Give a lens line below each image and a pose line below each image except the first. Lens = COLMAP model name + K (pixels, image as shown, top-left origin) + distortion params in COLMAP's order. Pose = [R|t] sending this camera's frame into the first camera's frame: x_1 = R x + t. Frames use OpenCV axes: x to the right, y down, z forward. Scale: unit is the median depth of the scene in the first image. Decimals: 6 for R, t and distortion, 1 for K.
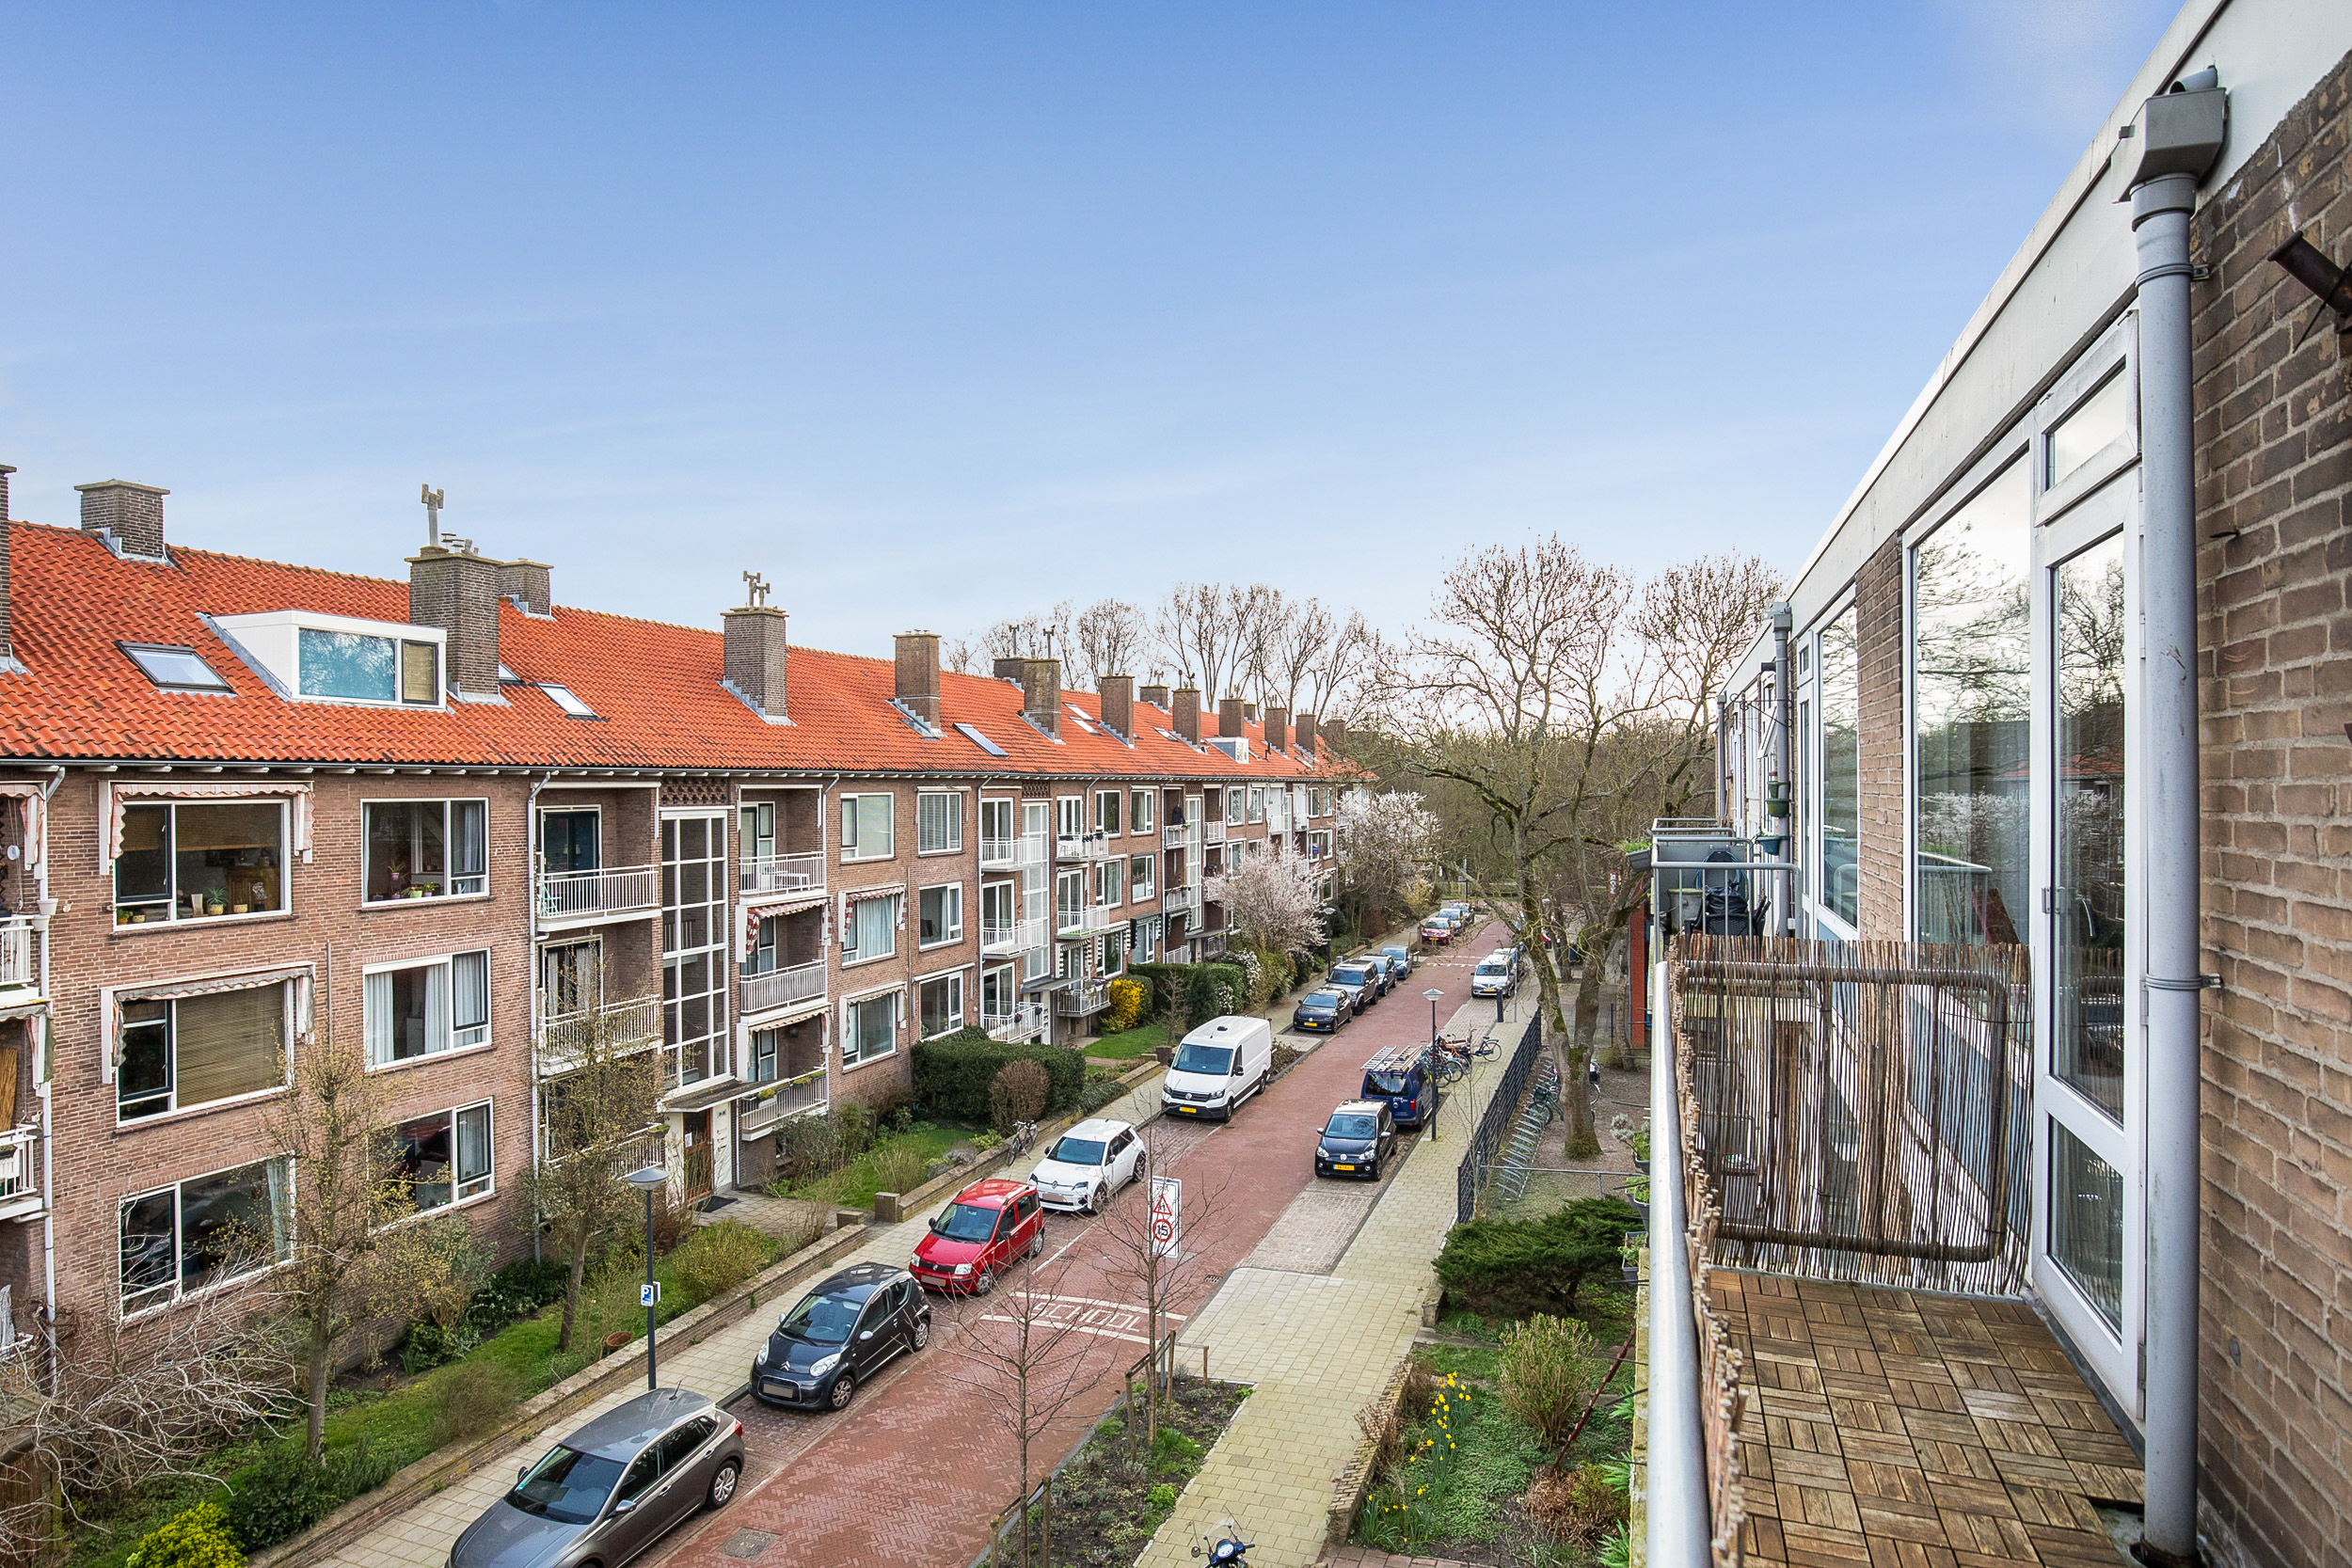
lens RADIAL K [[1352.4, 0, 1176.0], [0, 1352.4, 784.0], [0, 0, 1]] dist [0.001061, 0.000324]
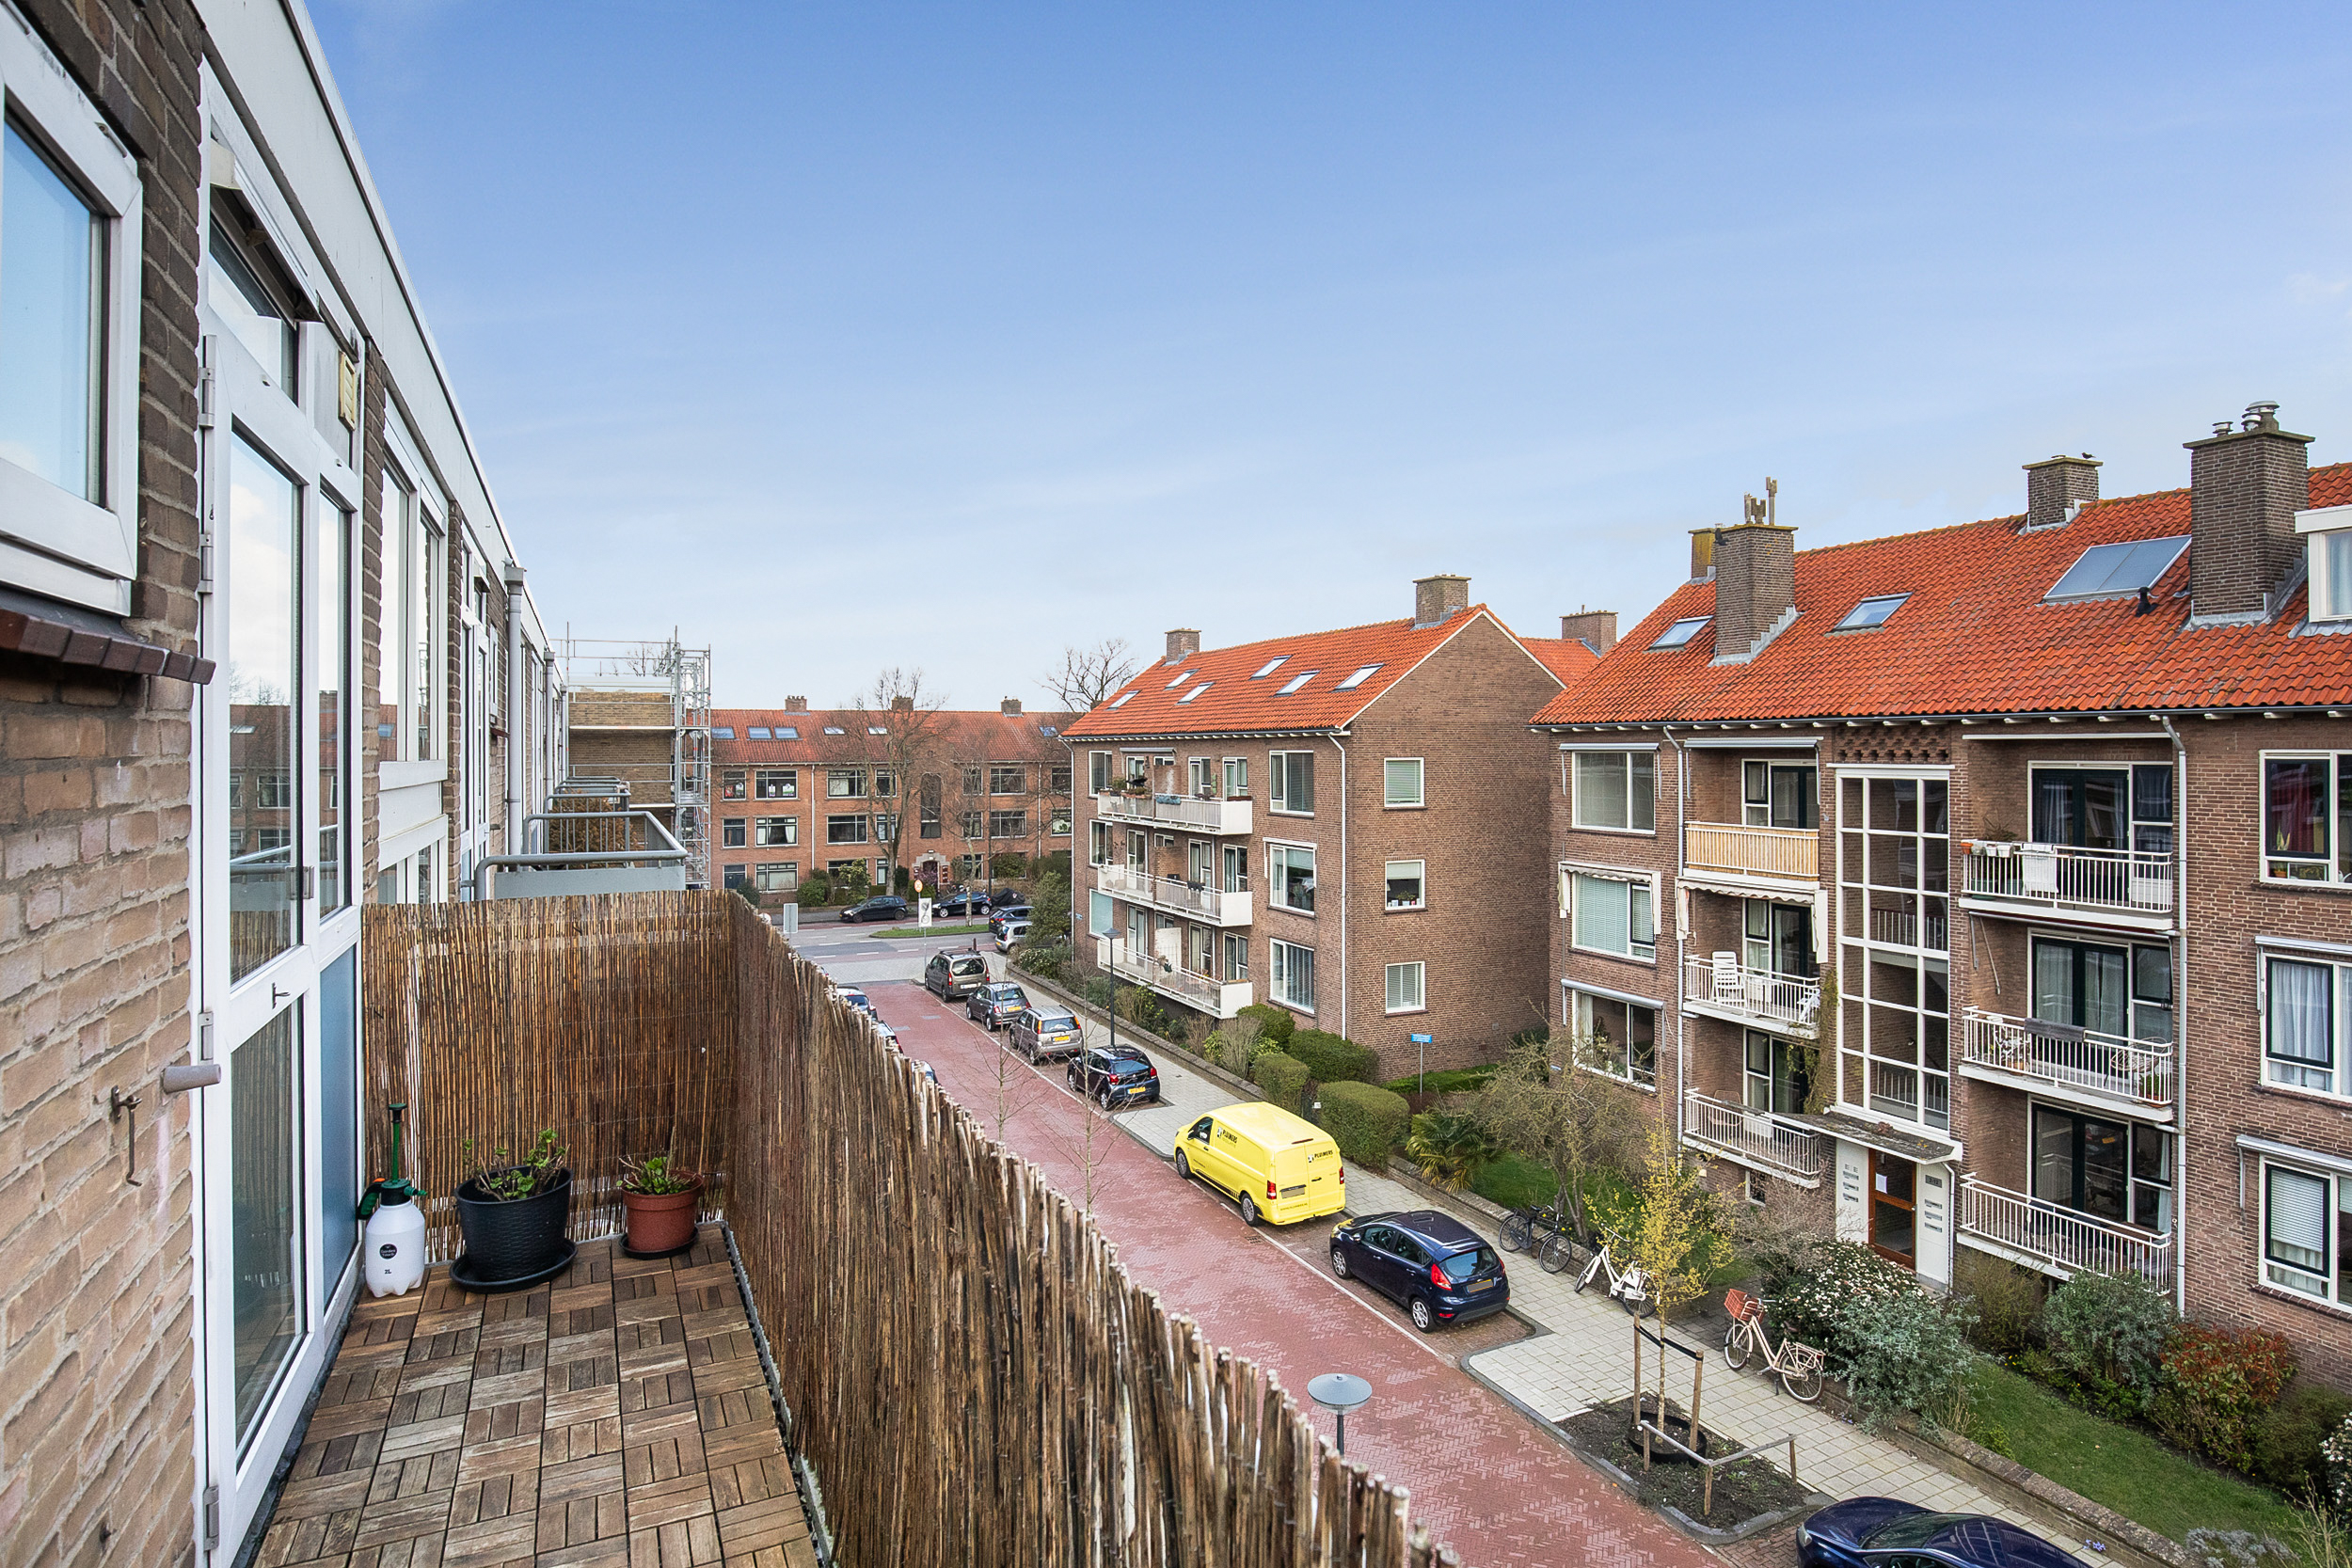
lens RADIAL K [[1292.0, 0, 1181.0], [0, 1292.0, 755.6], [0, 0, 1]] dist [0.000386, 0.000064]
pose [[-0.720851, 0.013466, -0.692959, 0.450047], [0.009963, 0.999909, 0.009066, 0.000907], [0.693018, -0.000369, -0.720920, 1.236610]]
